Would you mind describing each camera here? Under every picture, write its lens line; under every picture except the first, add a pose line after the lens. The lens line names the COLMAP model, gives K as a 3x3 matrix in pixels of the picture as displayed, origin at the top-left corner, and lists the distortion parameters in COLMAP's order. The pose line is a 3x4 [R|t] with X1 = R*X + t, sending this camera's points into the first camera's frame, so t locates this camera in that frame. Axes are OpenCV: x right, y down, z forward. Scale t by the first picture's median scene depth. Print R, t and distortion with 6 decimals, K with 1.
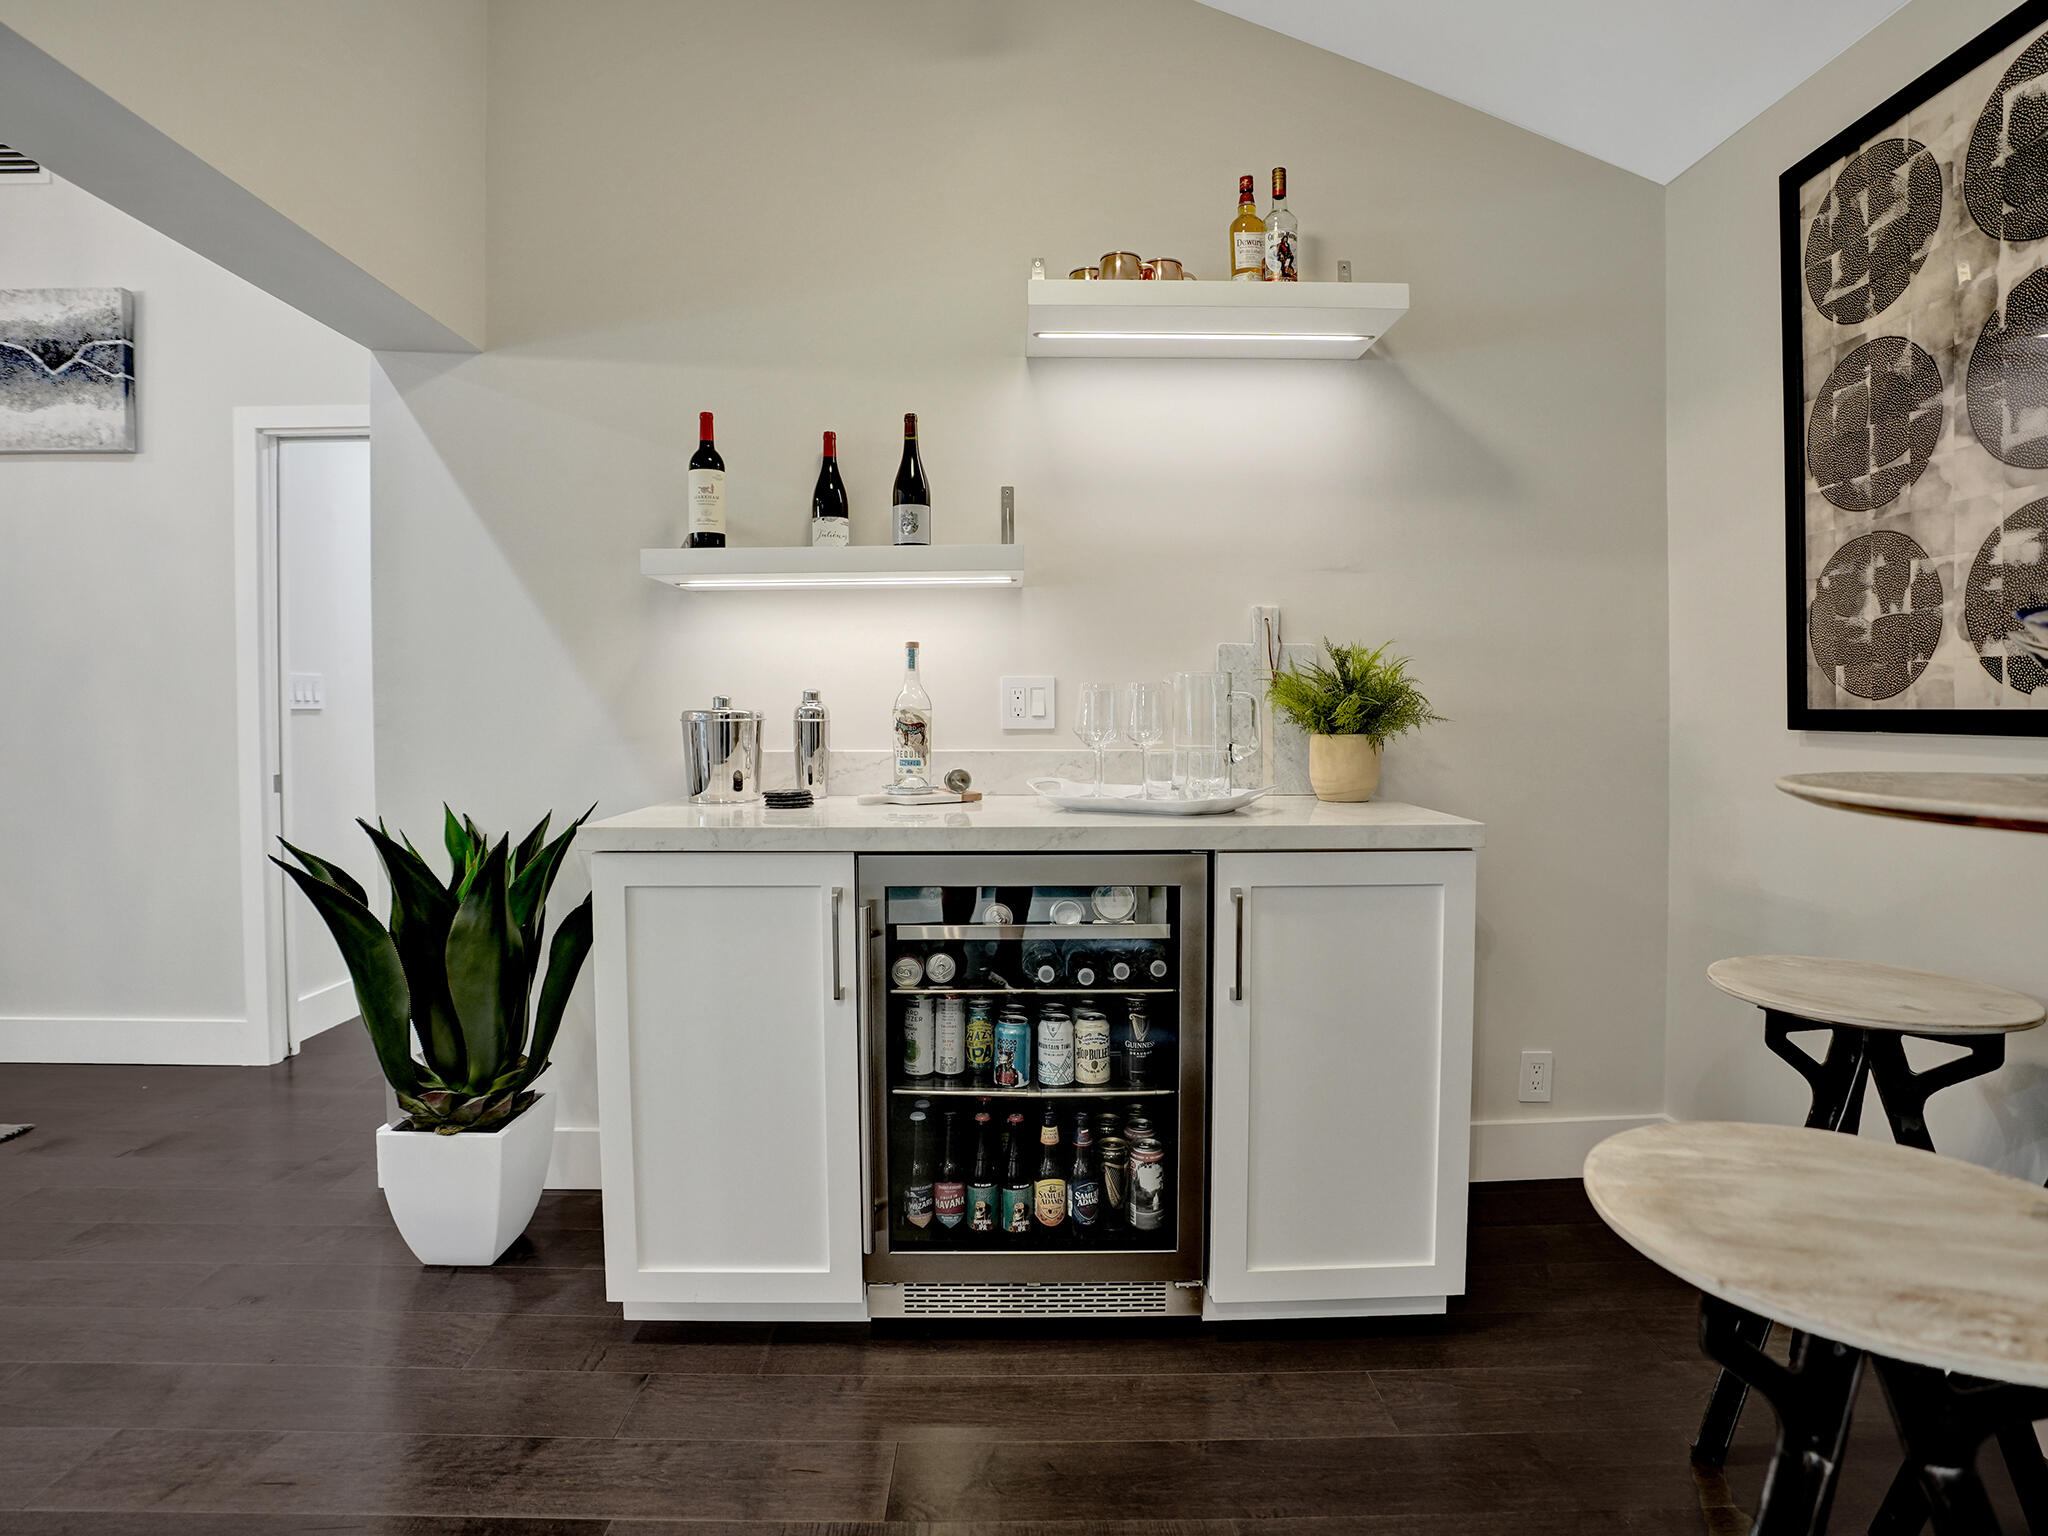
lens RADIAL K [[1055.6, 0, 1023.3], [0, 1055.6, 752.9], [0, 0, 1]] dist [-0.072565, 0.023691]
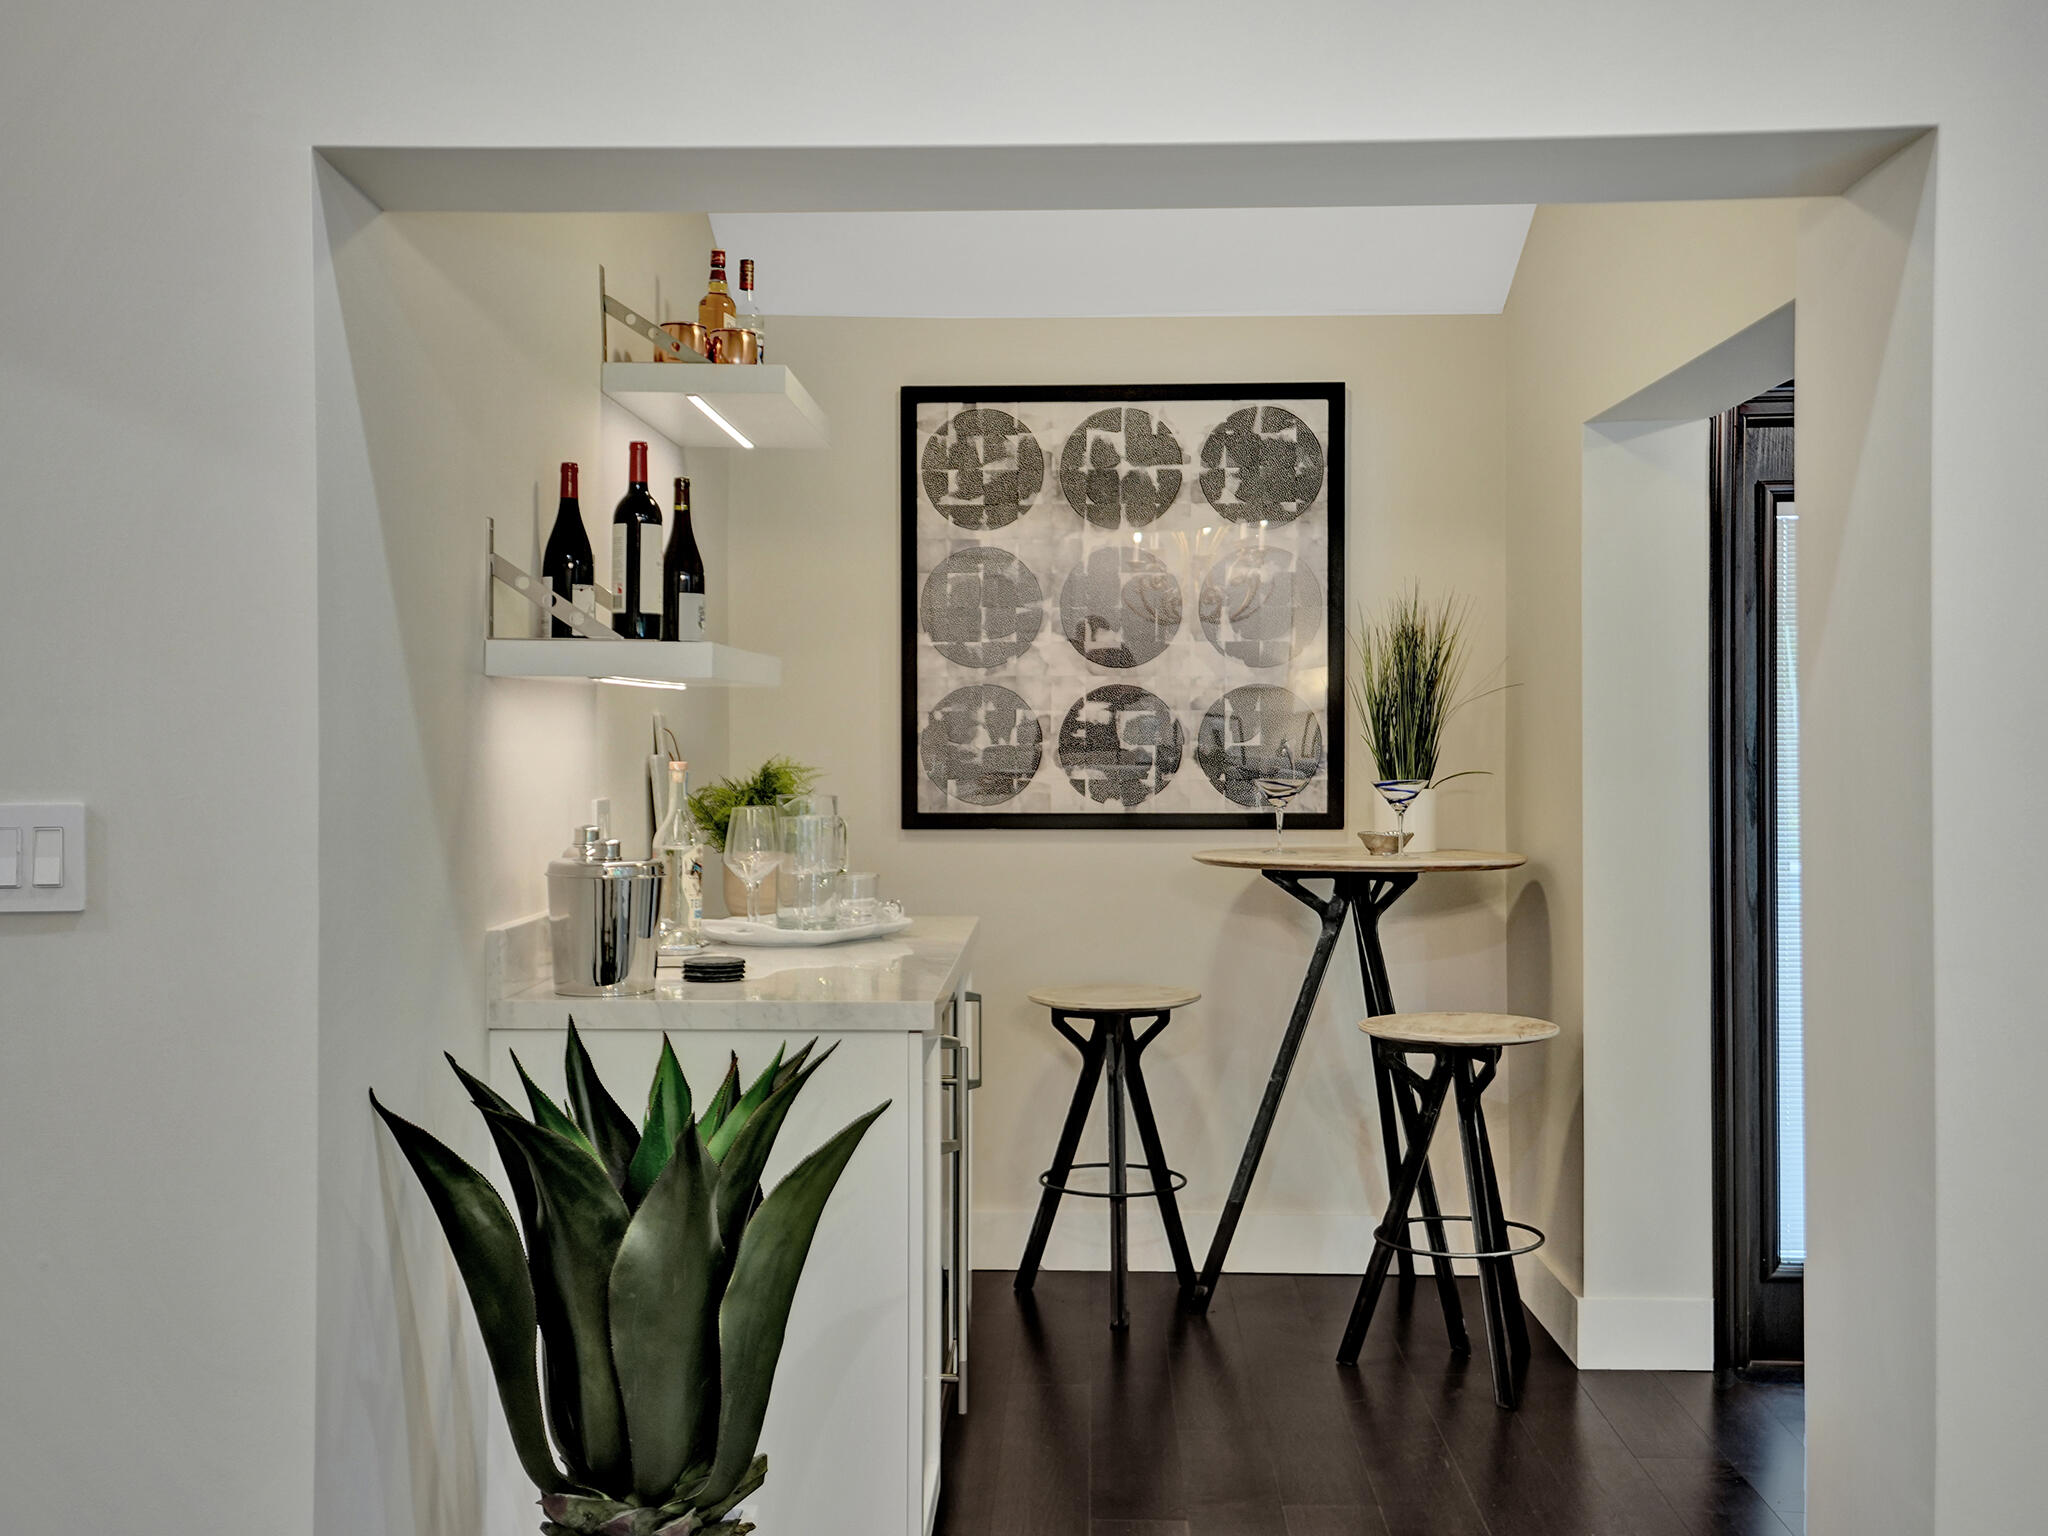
lens RADIAL K [[2172.0, 0, 1022.5], [0, 2172.0, 733.9], [0, 0, 1]] dist [0.030150, 0.010109]
pose [[0.043215, 0.003481, 0.999060, -2.204833], [0.041087, 0.999142, -0.005259, -0.138364], [-0.998221, 0.041276, 0.043035, 0.854528]]
